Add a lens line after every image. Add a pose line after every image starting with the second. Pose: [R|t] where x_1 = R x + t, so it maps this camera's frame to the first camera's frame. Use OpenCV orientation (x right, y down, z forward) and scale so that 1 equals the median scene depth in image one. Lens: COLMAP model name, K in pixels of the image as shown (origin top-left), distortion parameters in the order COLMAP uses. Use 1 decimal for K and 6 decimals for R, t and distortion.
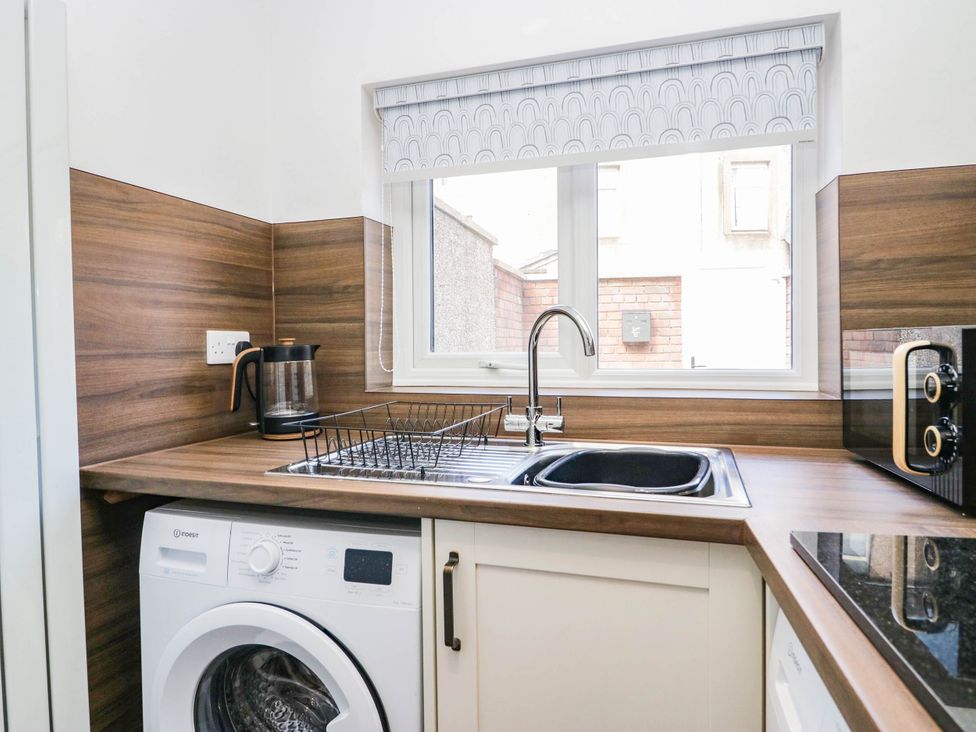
lens RADIAL K [[542.9, 0, 488.0], [0, 542.9, 366.0], [0, 0, 1]] dist [-0.000766, 0.000392]
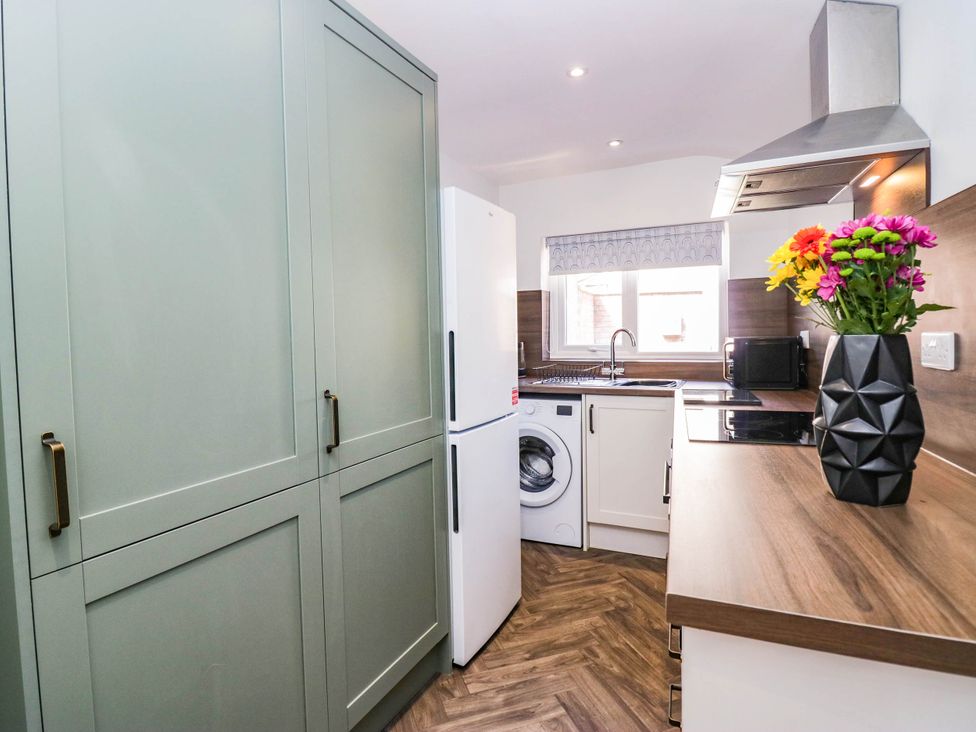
lens RADIAL K [[542.9, 0, 488.0], [0, 542.9, 366.0], [0, 0, 1]] dist [-0.000766, 0.000392]
pose [[0.995210, 0.000365, -0.097755, -0.256024], [0.001802, 0.999755, 0.022080, 0.018197], [0.097739, -0.022150, 0.994966, -1.646573]]
